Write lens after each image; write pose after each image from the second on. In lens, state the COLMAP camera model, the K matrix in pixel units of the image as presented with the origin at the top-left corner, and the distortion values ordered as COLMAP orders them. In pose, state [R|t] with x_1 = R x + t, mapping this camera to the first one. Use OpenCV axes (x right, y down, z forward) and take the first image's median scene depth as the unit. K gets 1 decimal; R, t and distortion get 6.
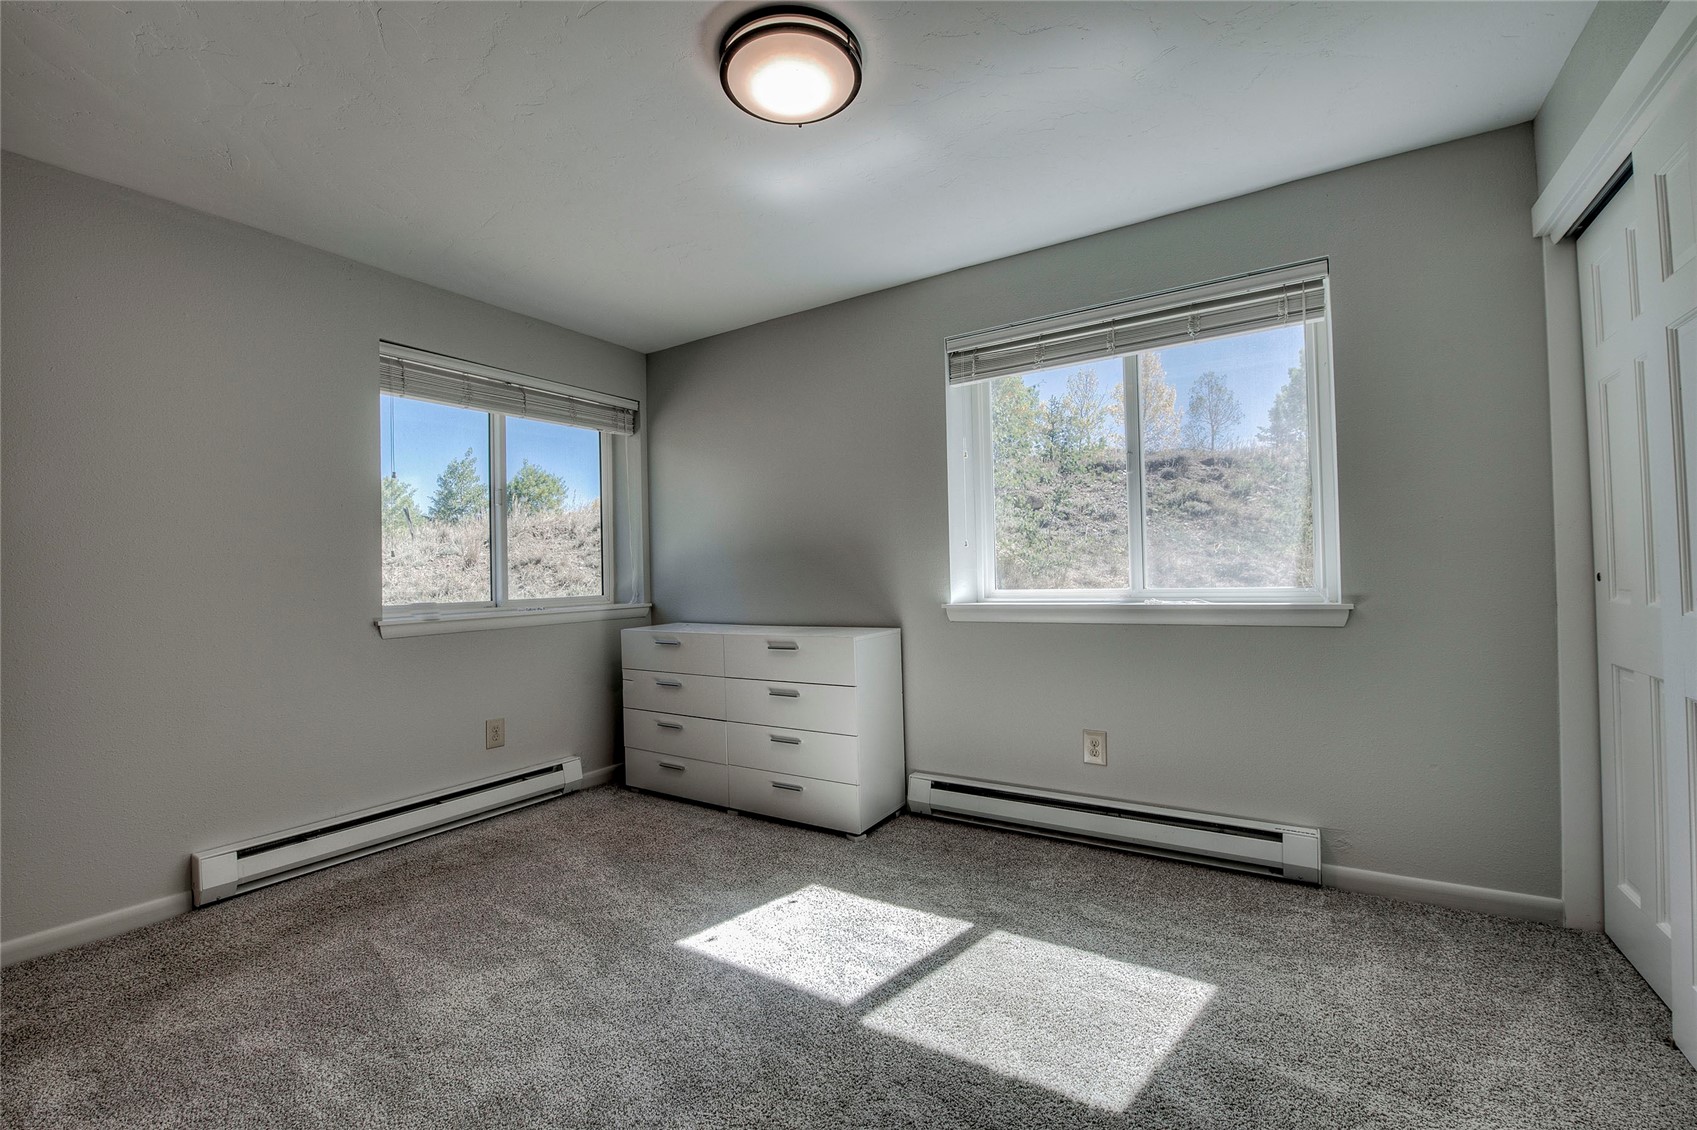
lens RADIAL K [[702.1, 0, 838.4], [0, 702.1, 566.8], [0, 0, 1]] dist [-0.028948, -0.000194]
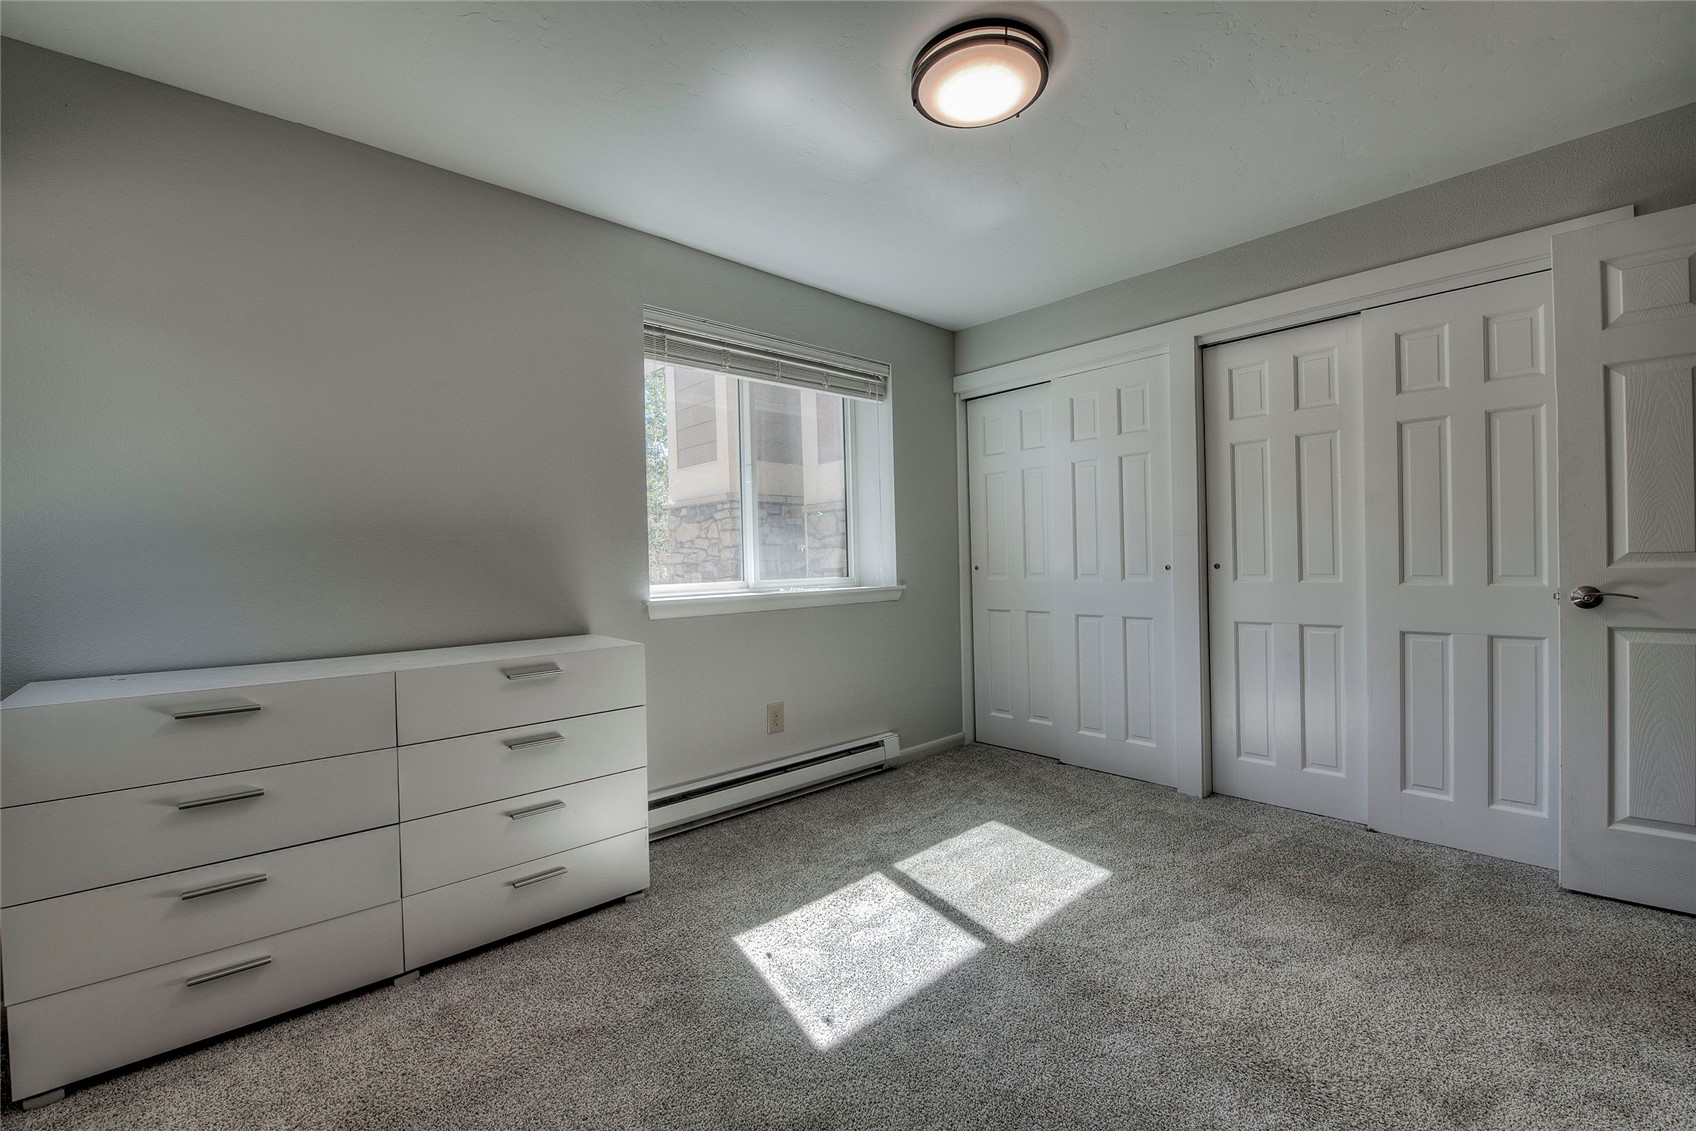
lens RADIAL K [[701.7, 0, 837.9], [0, 701.7, 567.3], [0, 0, 1]] dist [-0.028948, -0.000194]
pose [[0.258062, 0.006670, 0.966105, -0.746311], [0.003346, 0.999964, -0.007798, 0.020409], [-0.966123, 0.005245, 0.258030, 0.618267]]
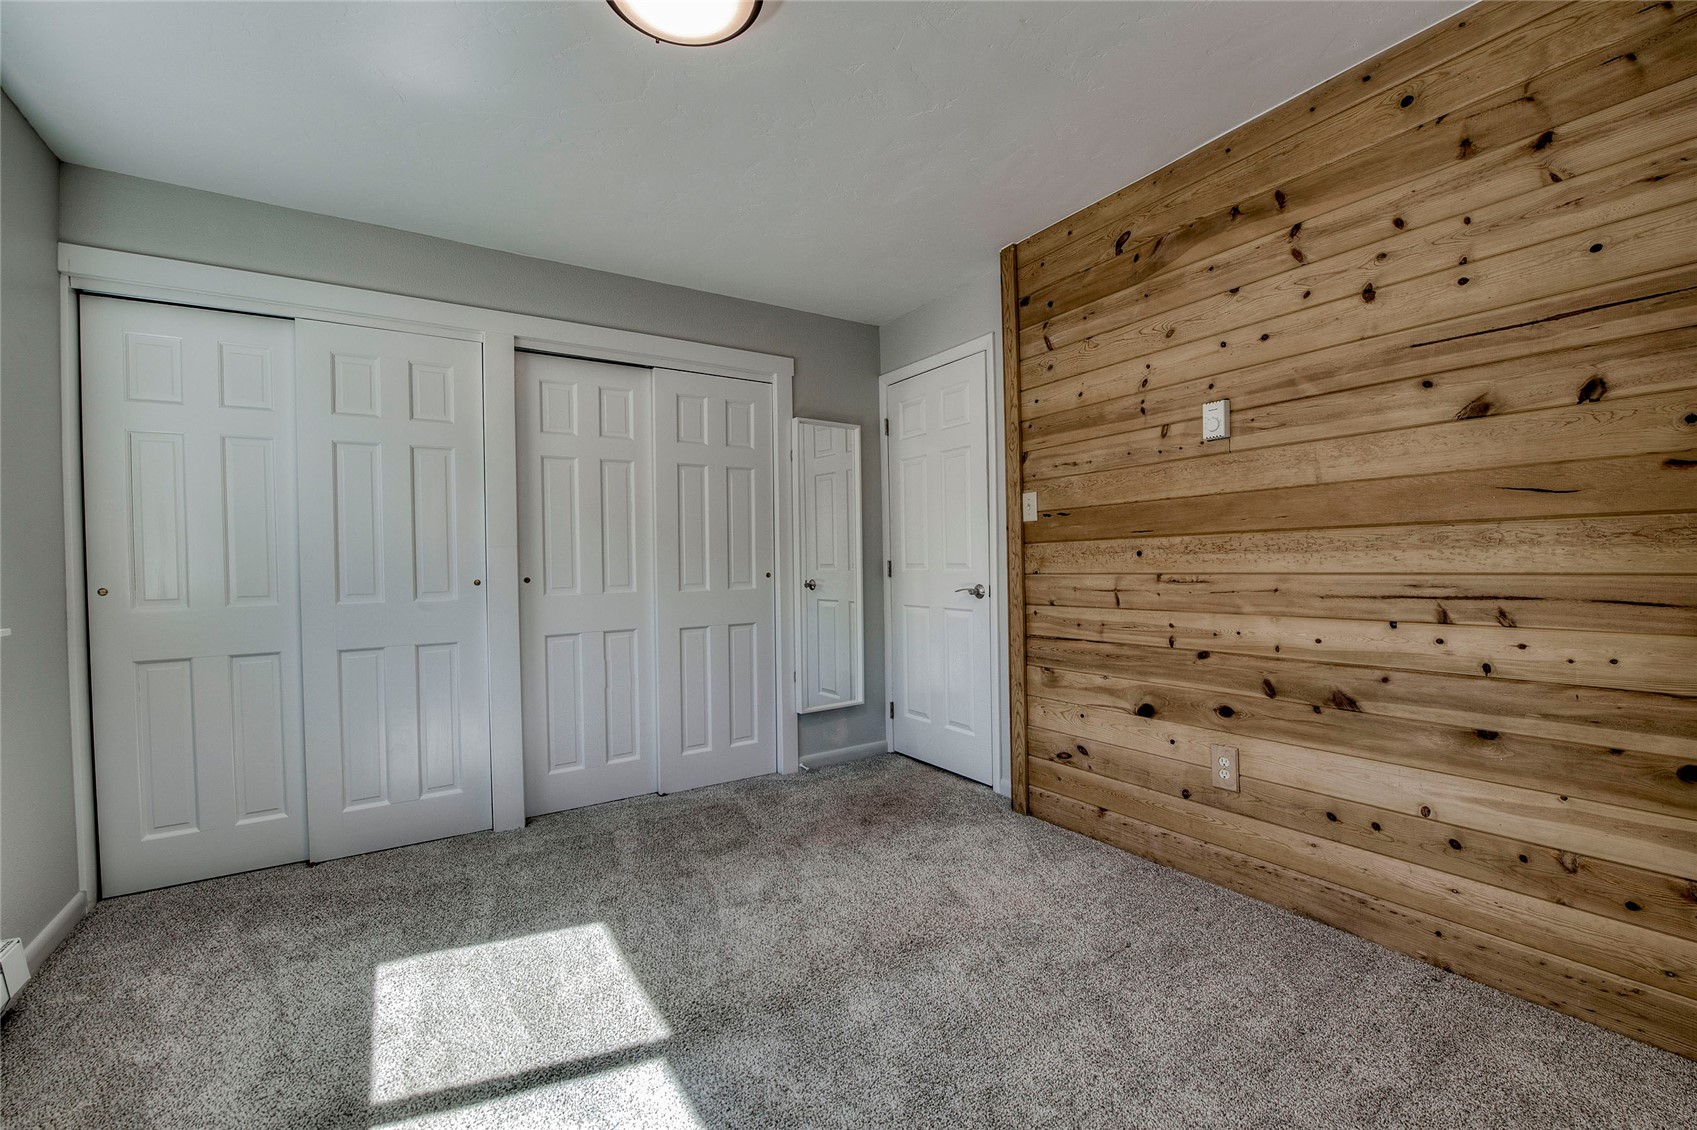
lens RADIAL K [[689.8, 0, 848.5], [0, 689.8, 565.0], [0, 0, 1]] dist [-0.018587, -0.000295]
pose [[-0.918005, 0.035570, 0.394970, -0.371124], [0.032347, 0.999367, -0.014819, 0.020126], [-0.395247, -0.000828, -0.918575, 1.121566]]
